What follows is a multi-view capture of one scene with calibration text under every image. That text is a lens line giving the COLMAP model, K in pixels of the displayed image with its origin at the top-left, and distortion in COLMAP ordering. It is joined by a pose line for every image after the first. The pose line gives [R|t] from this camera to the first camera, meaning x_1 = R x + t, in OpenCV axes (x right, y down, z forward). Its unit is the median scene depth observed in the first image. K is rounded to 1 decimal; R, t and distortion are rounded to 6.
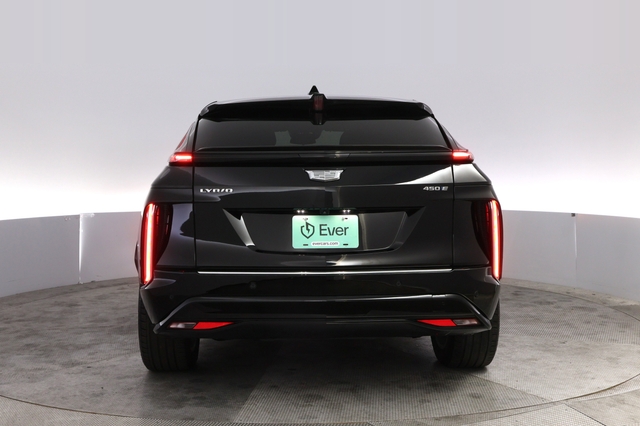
lens RADIAL K [[589.8, 0, 320.0], [0, 589.8, 213.0], [0, 0, 1]] dist [-0.010770, -0.007128]
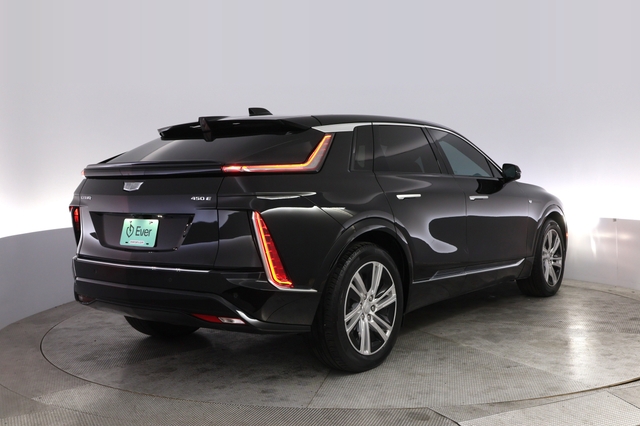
lens RADIAL K [[539.2, 0, 319.5], [0, 539.2, 231.0], [0, 0, 1]] dist [0.002123, 0.000406]
pose [[0.885806, 0.032325, -0.462929, 0.801468], [-0.022281, 0.999383, 0.027148, -0.009382], [0.463521, -0.013733, 0.885979, 0.180238]]
